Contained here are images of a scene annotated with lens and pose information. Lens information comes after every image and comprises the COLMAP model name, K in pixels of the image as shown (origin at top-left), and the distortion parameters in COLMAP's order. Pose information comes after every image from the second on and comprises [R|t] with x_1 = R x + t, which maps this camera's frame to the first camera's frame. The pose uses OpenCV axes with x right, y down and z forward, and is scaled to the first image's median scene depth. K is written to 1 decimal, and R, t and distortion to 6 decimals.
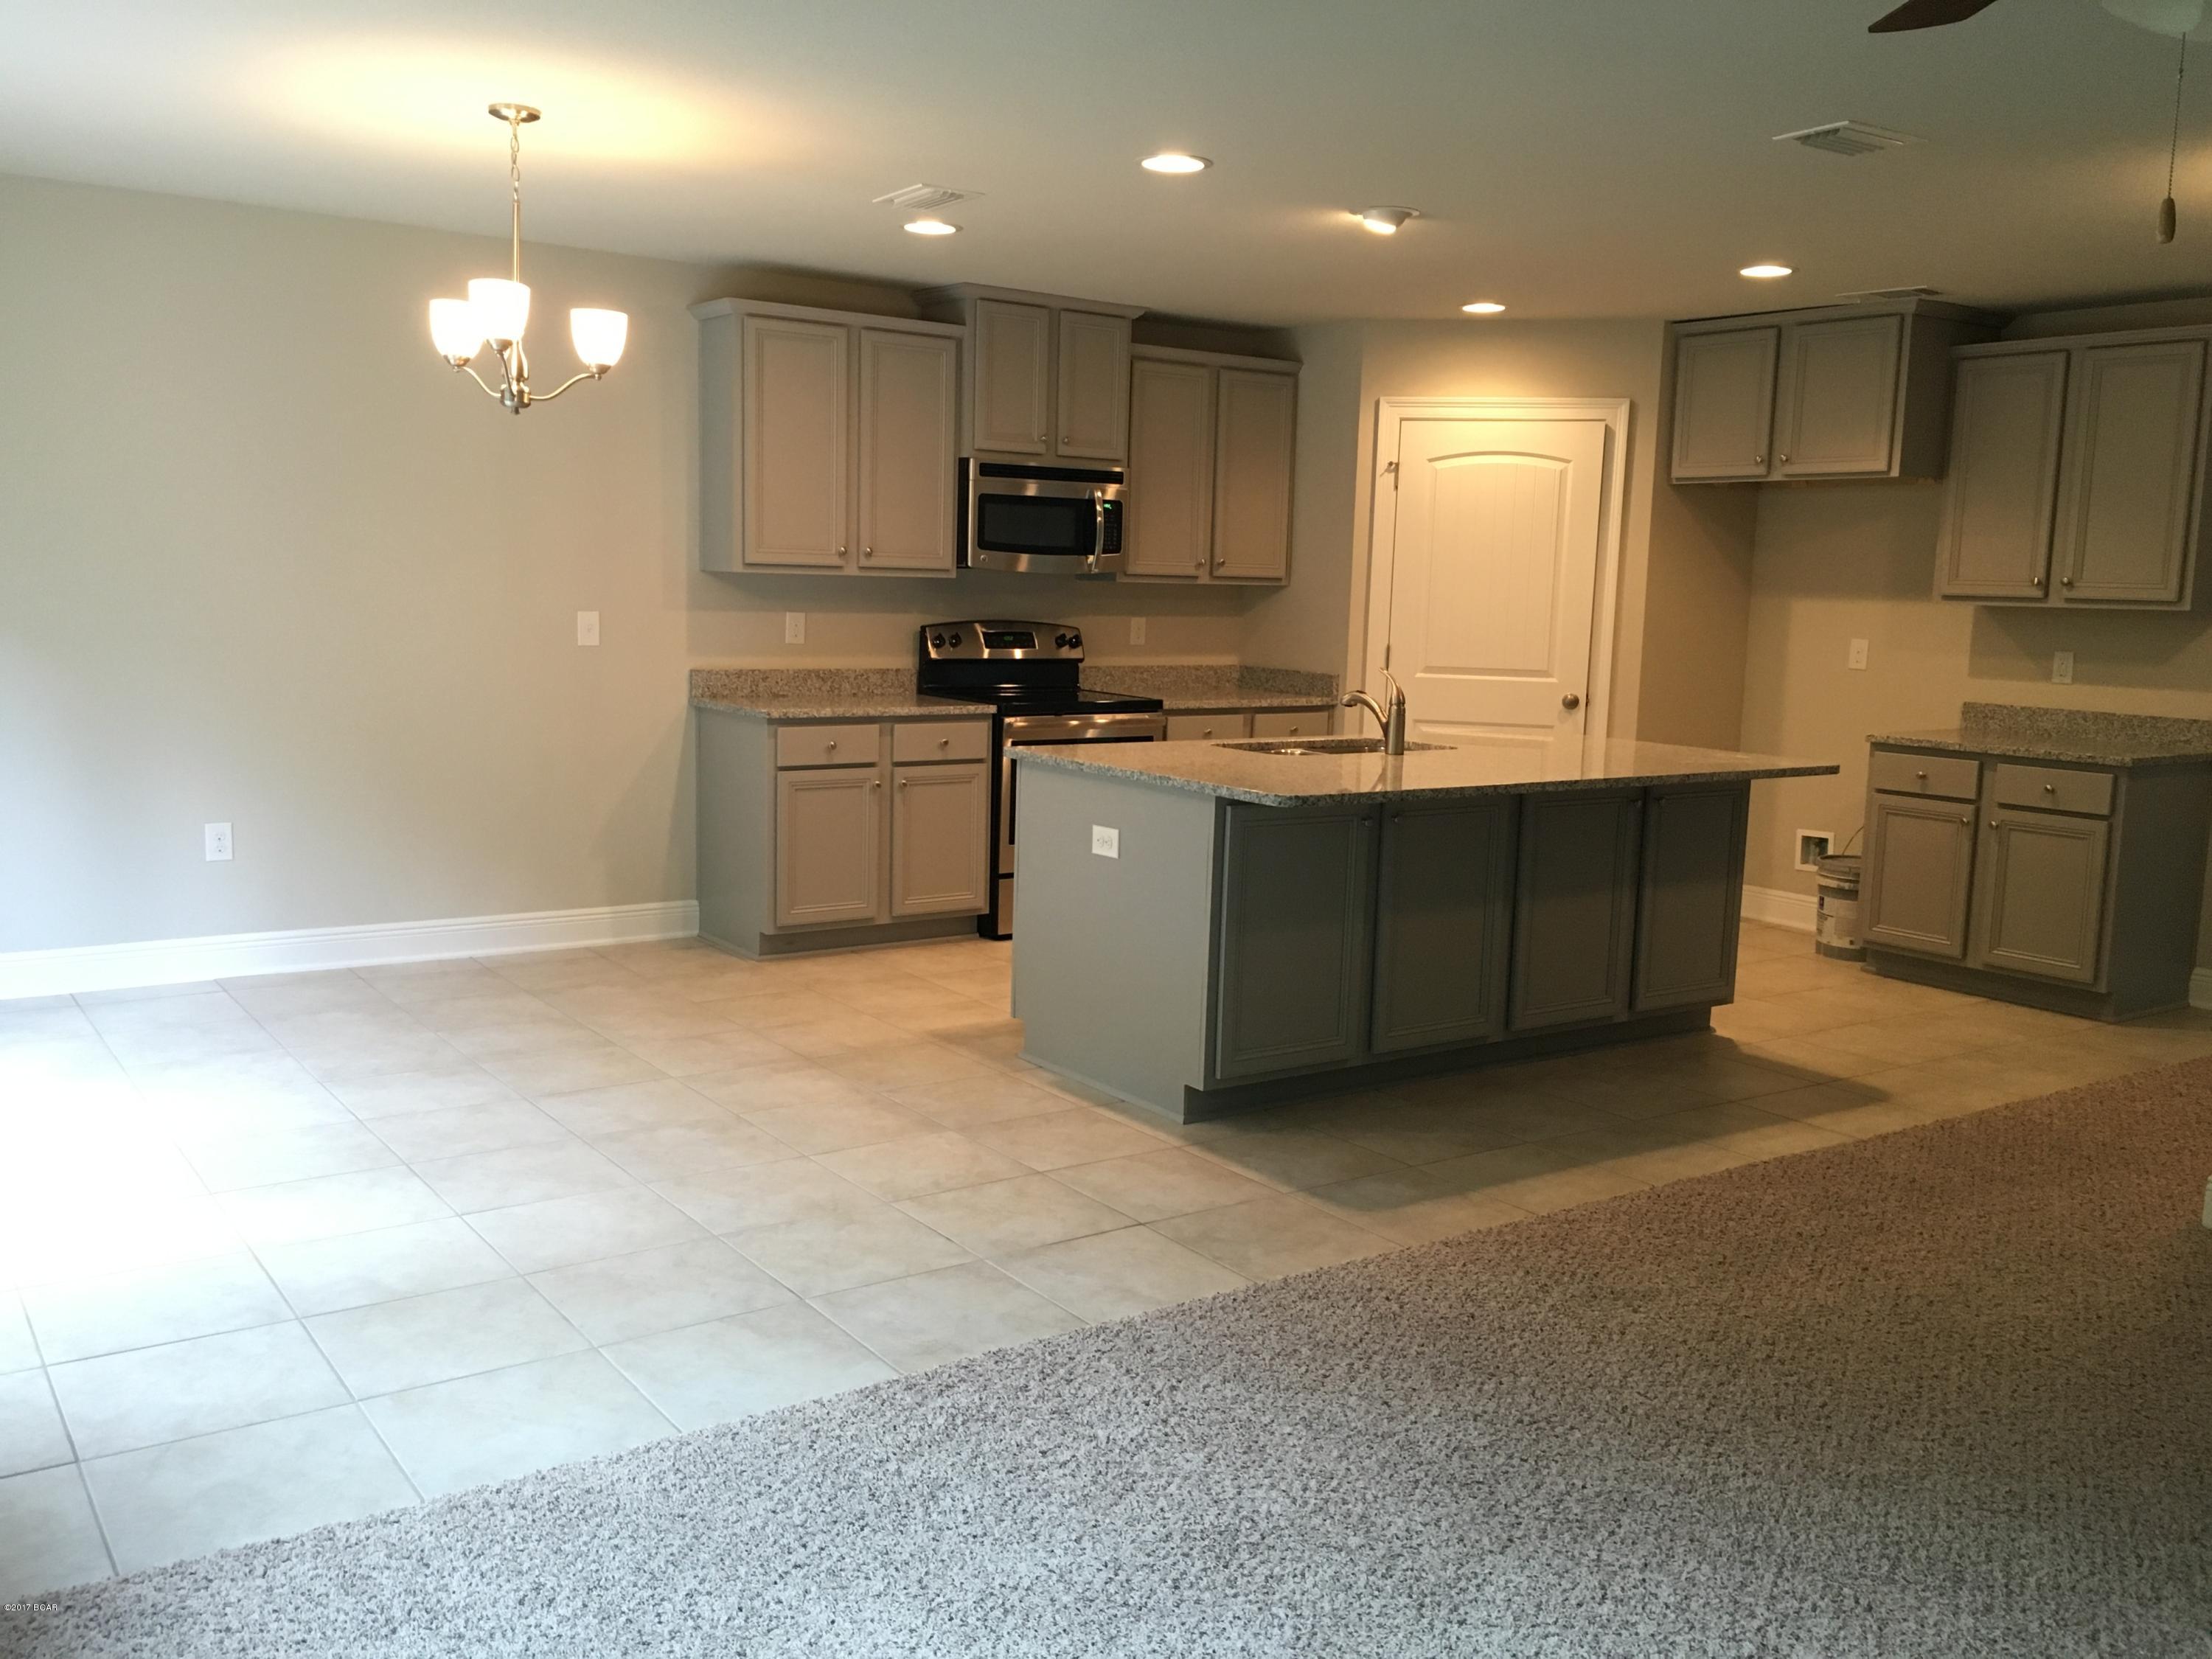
lens RADIAL K [[1870.7, 0, 1106.0], [0, 1870.7, 829.5], [0, 0, 1]] dist [0.081088, -0.103361]
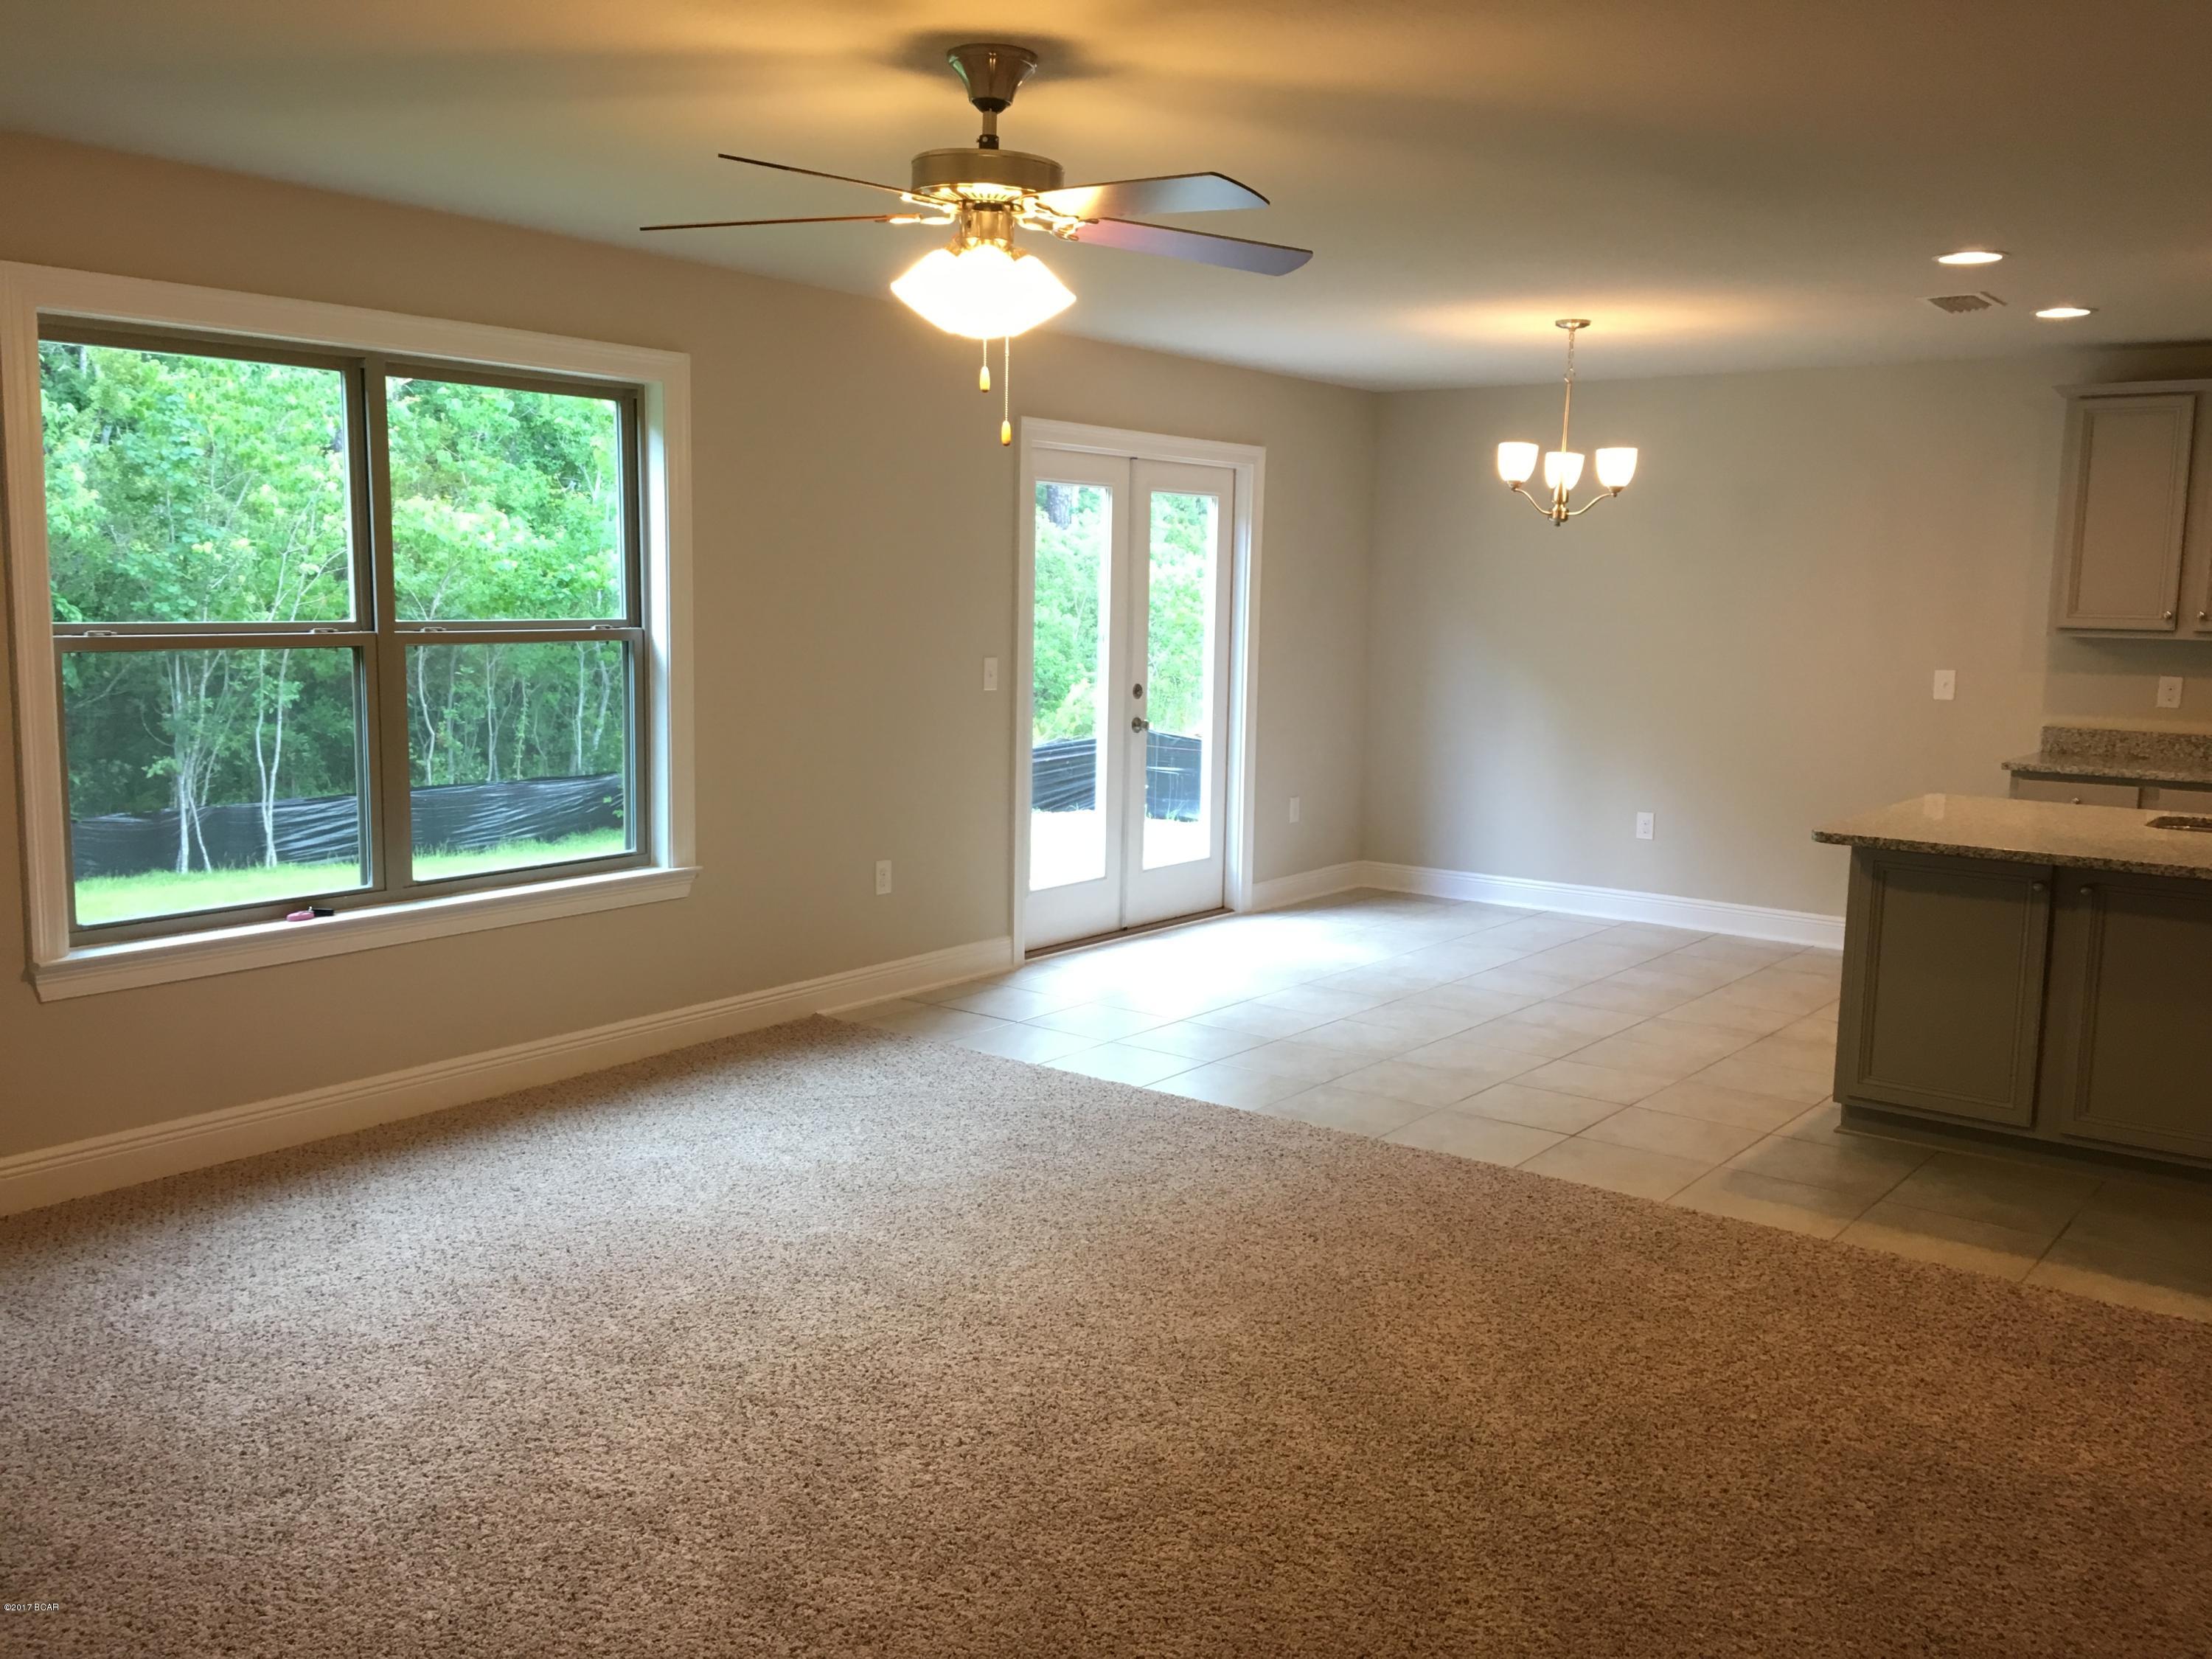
lens RADIAL K [[1907.8, 0, 1106.0], [0, 1907.8, 829.5], [0, 0, 1]] dist [0.090639, -0.106802]
pose [[0.301430, 0.100954, -0.948129, 0.685708], [-0.138863, 0.988425, 0.061097, -0.020149], [0.943322, 0.113243, 0.311960, 0.155426]]
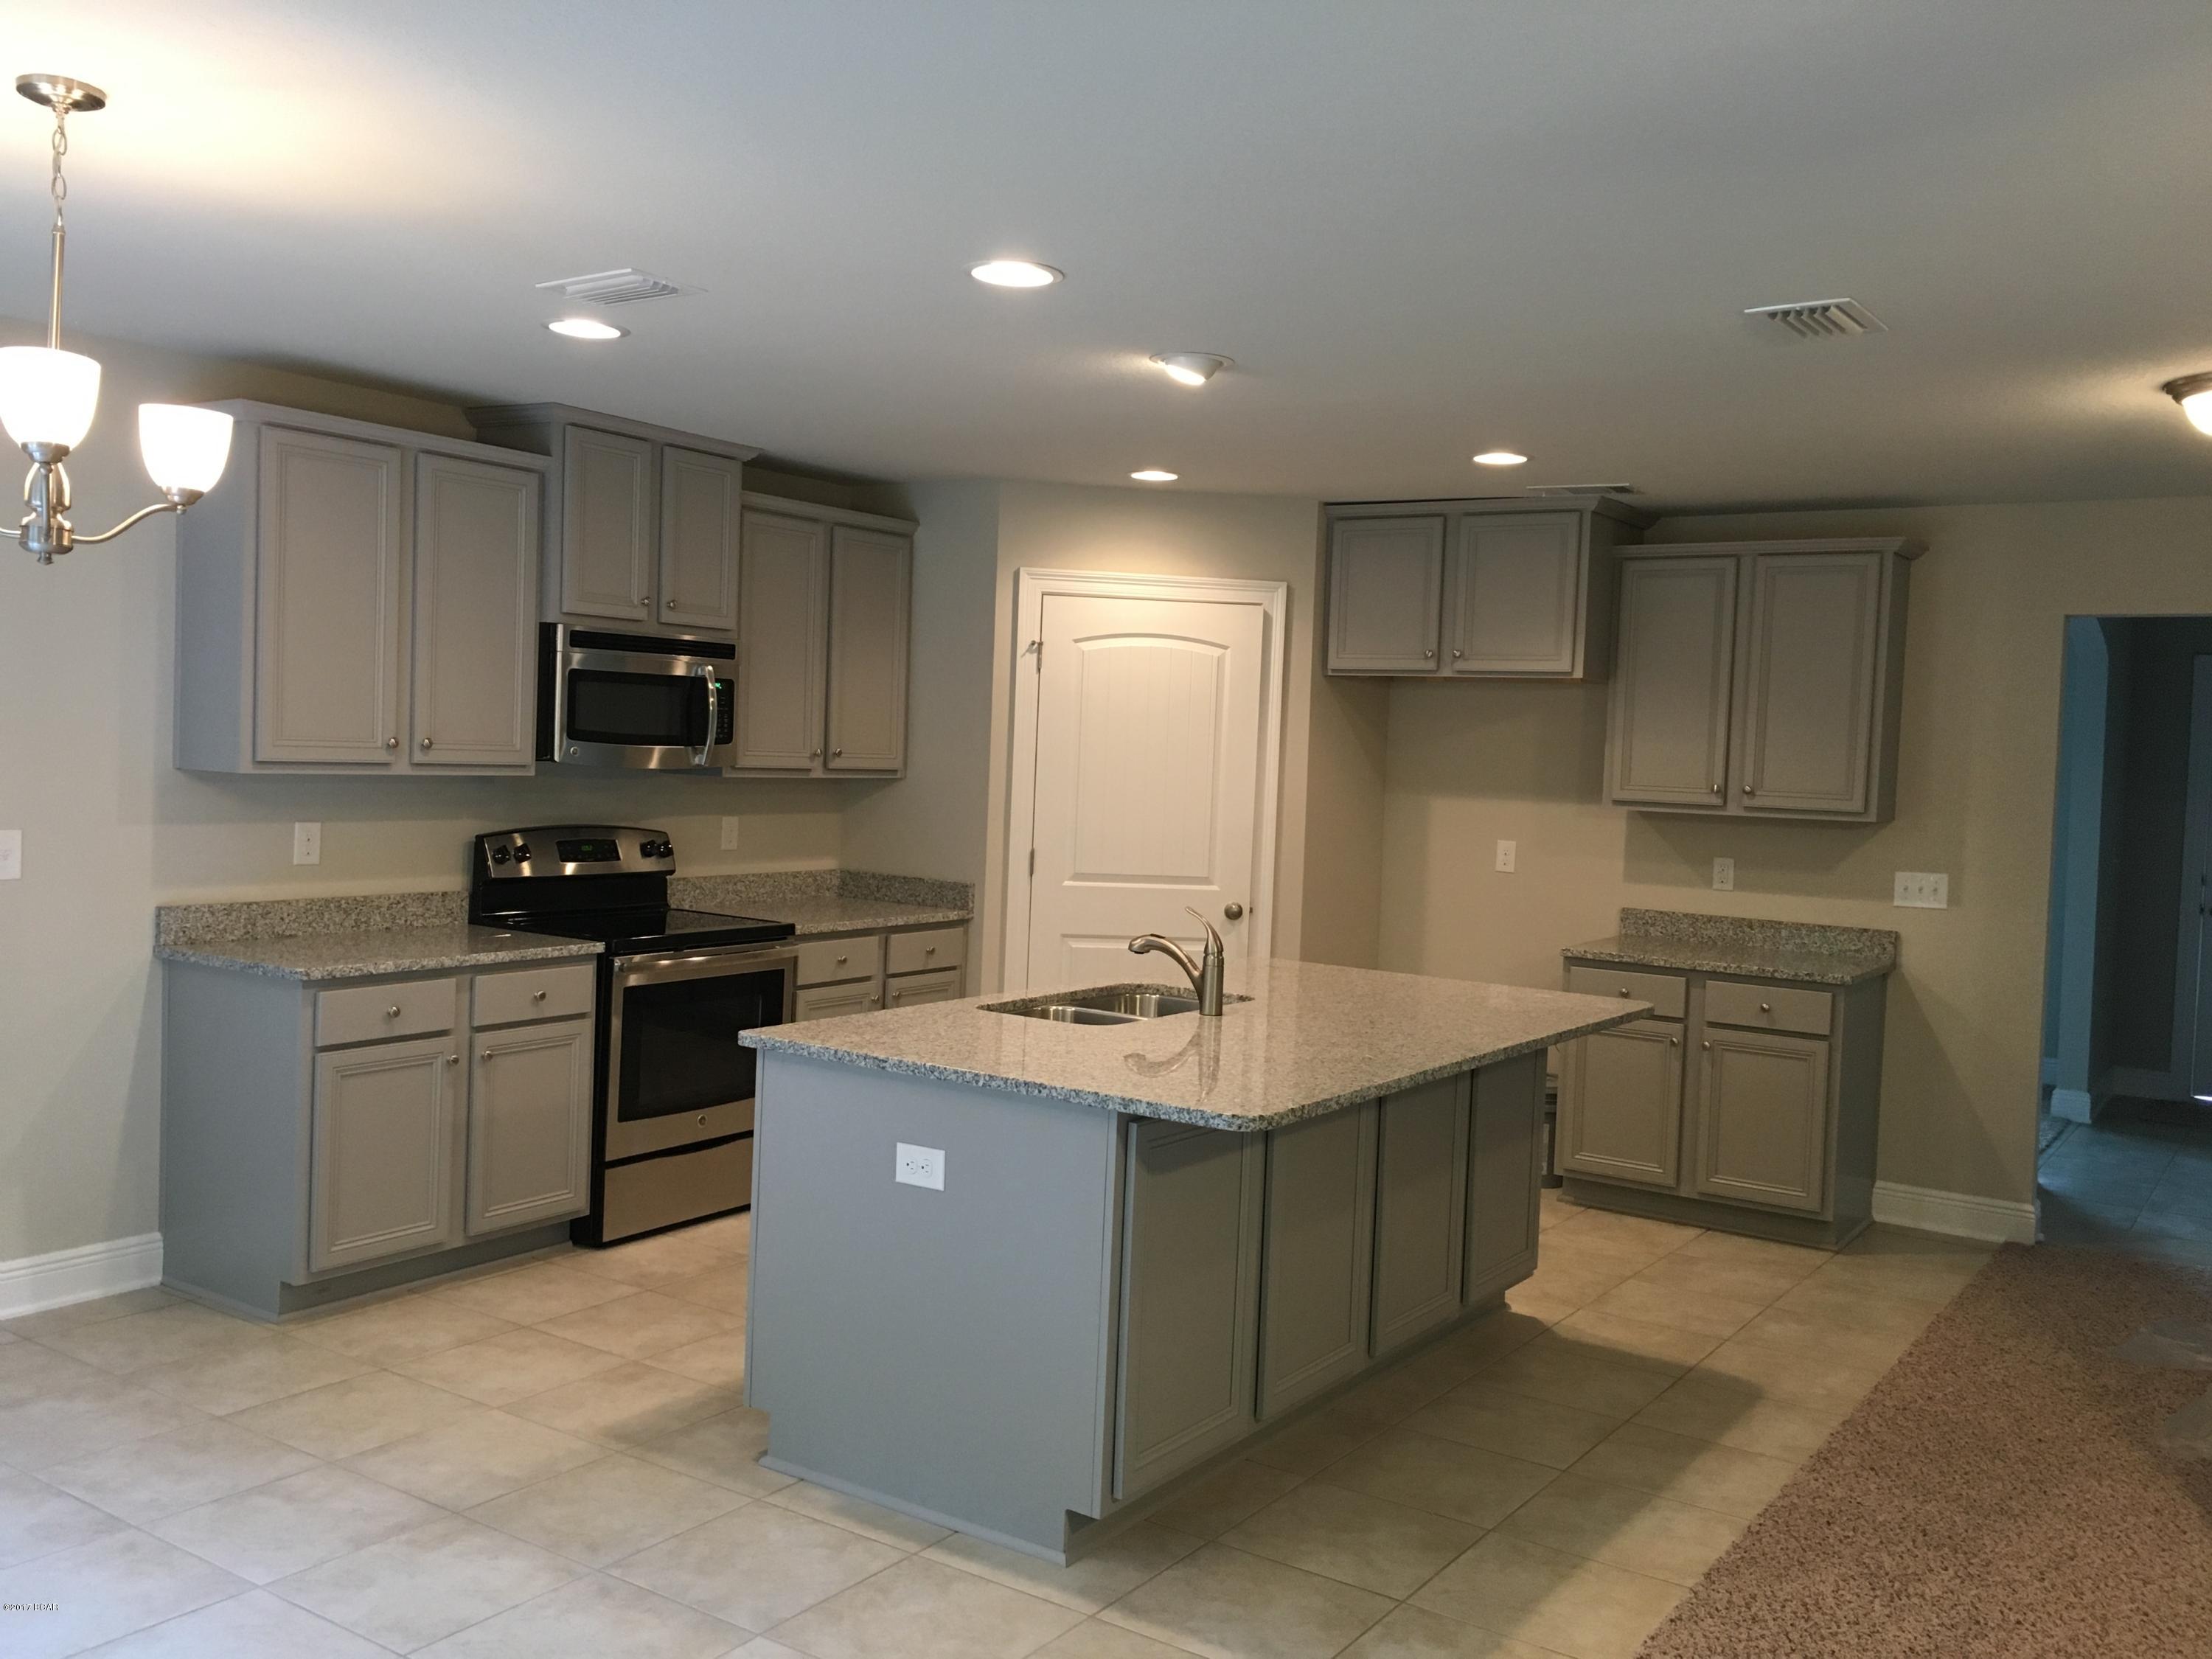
lens RADIAL K [[1870.7, 0, 1106.0], [0, 1870.7, 829.5], [0, 0, 1]] dist [0.081088, -0.103361]
pose [[0.935625, -0.007677, 0.352912, -0.140756], [0.034387, 0.996991, -0.069478, -0.052914], [-0.351316, 0.077141, 0.933073, 0.207425]]
